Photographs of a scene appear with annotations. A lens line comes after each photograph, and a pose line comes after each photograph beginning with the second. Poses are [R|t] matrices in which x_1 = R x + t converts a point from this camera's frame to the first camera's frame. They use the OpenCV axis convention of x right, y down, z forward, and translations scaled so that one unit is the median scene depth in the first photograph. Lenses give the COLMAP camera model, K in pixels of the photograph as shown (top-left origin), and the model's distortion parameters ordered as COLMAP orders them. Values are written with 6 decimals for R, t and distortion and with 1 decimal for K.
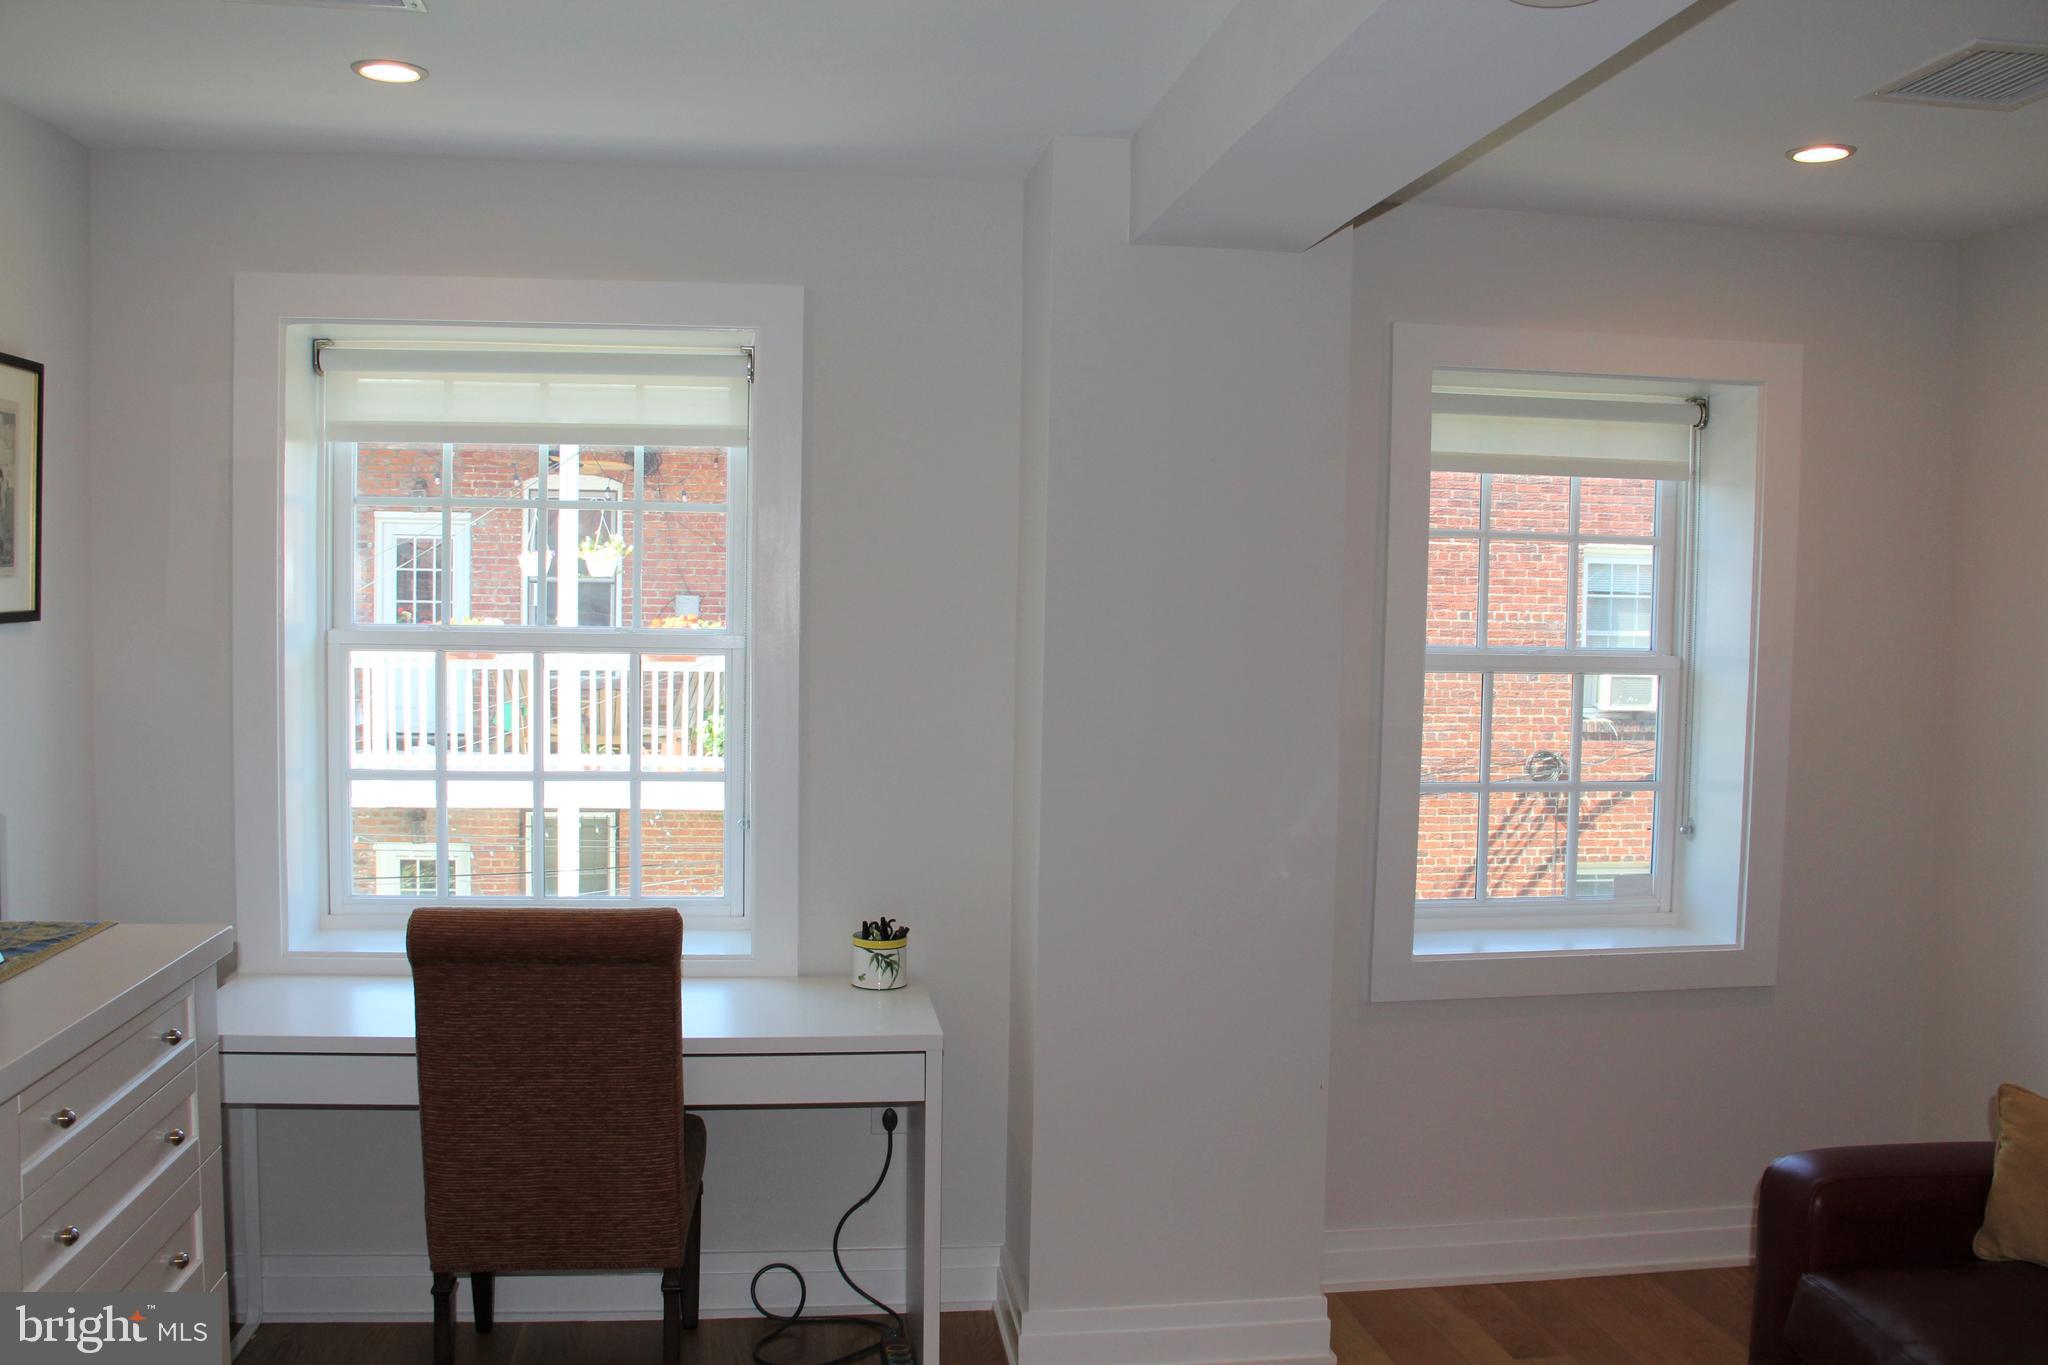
lens RADIAL K [[1729.7, 0, 1020.8], [0, 1729.7, 708.8], [0, 0, 1]] dist [-0.172648, 0.145849]
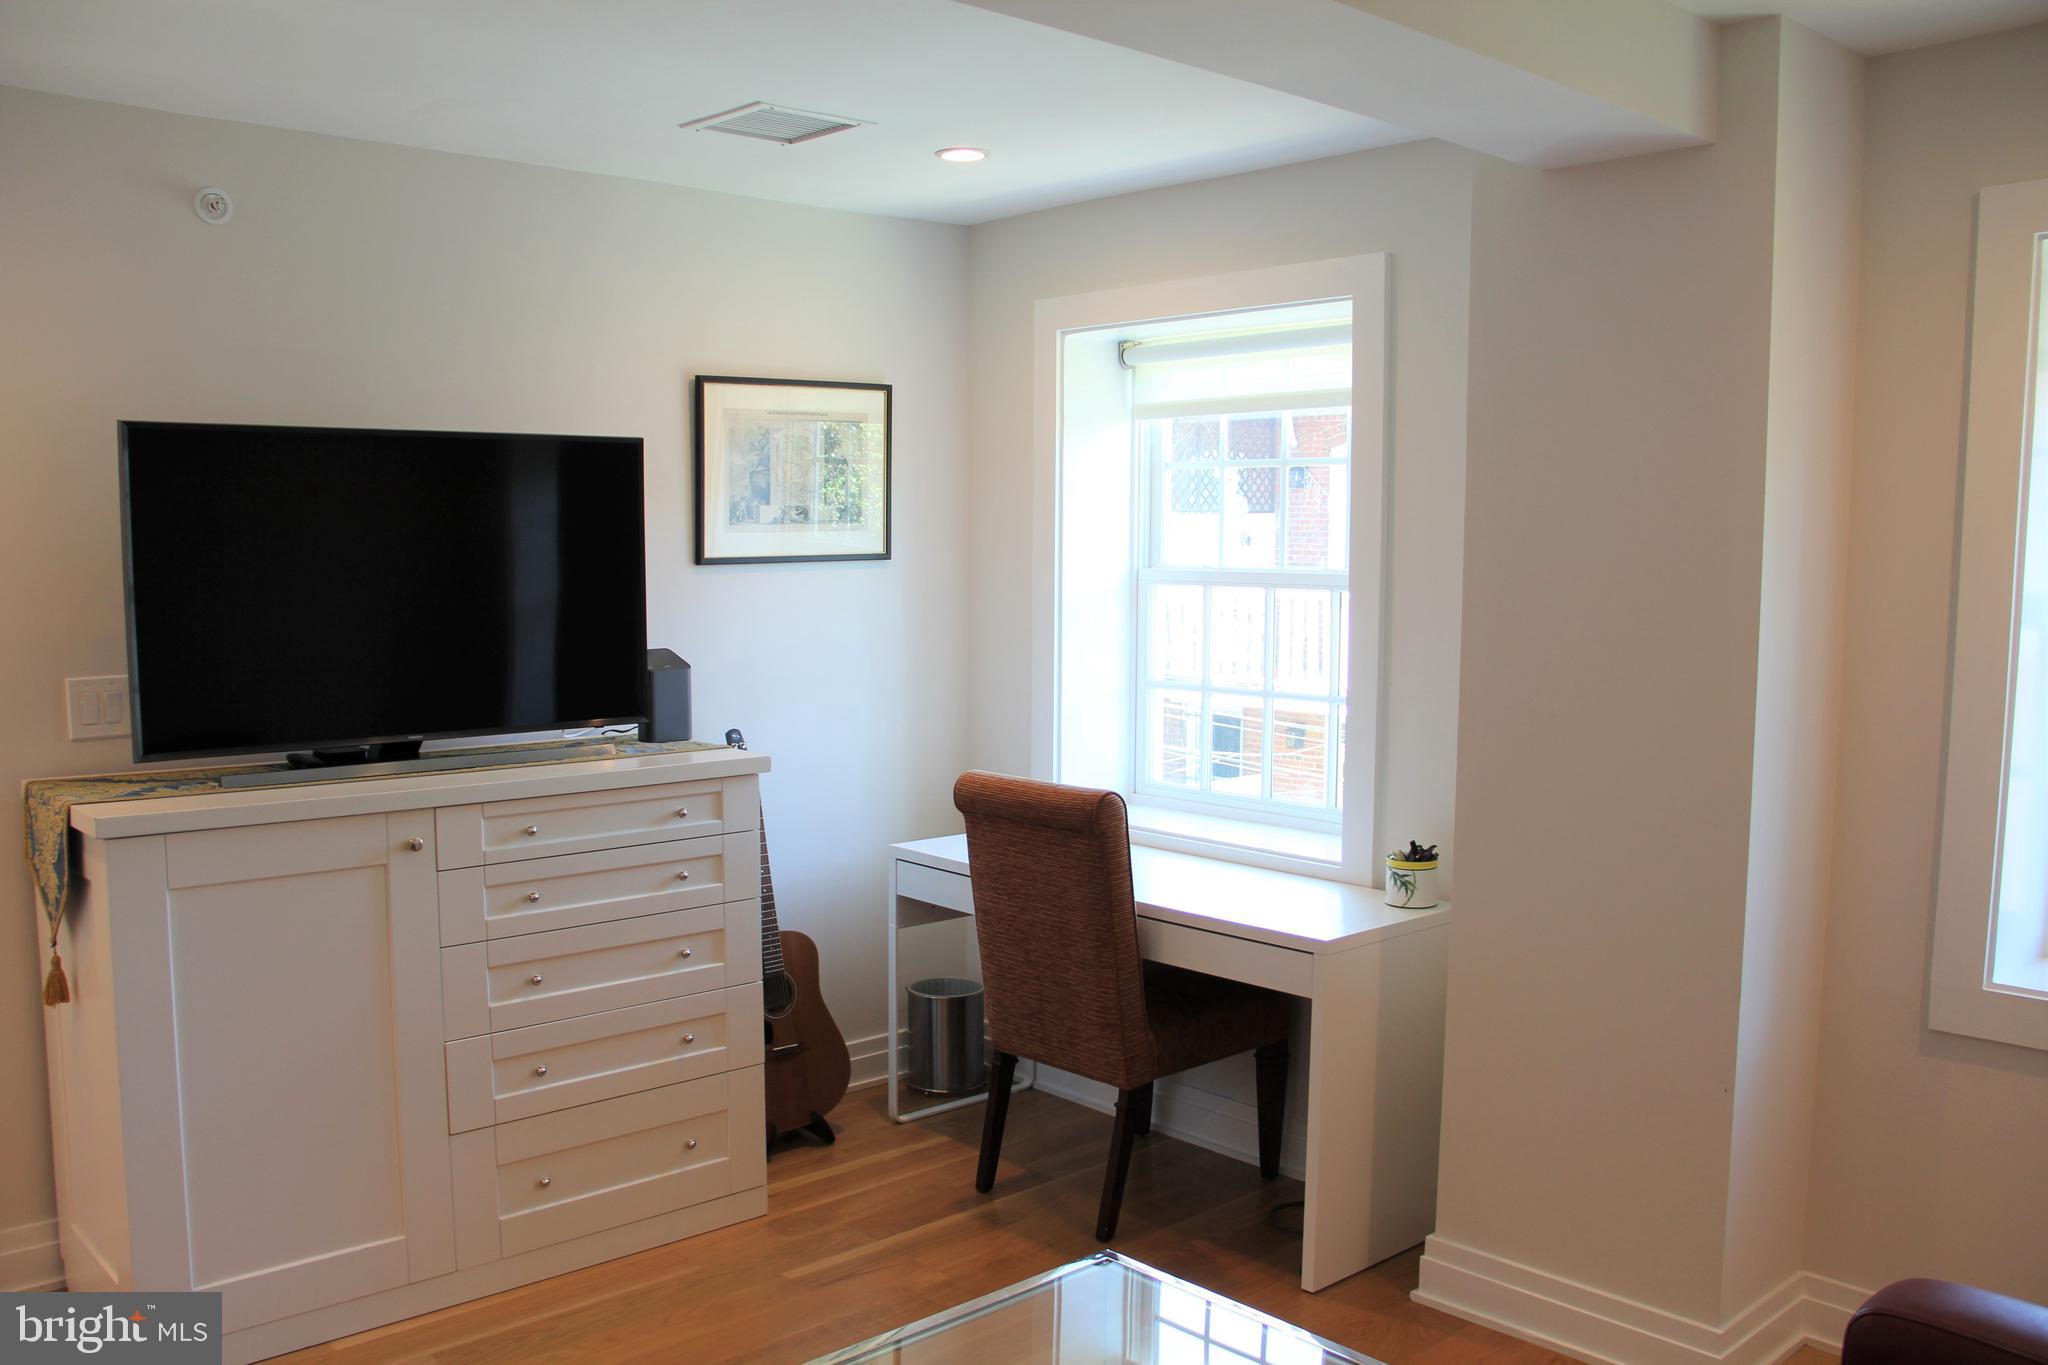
lens RADIAL K [[1729.7, 0, 1020.8], [0, 1729.7, 708.8], [0, 0, 1]] dist [-0.172648, 0.145849]
pose [[0.557382, 0.061993, -0.827938, 0.102116], [-0.047644, 0.997953, 0.042649, 0.001147], [0.828888, 0.015675, 0.559195, 0.033273]]
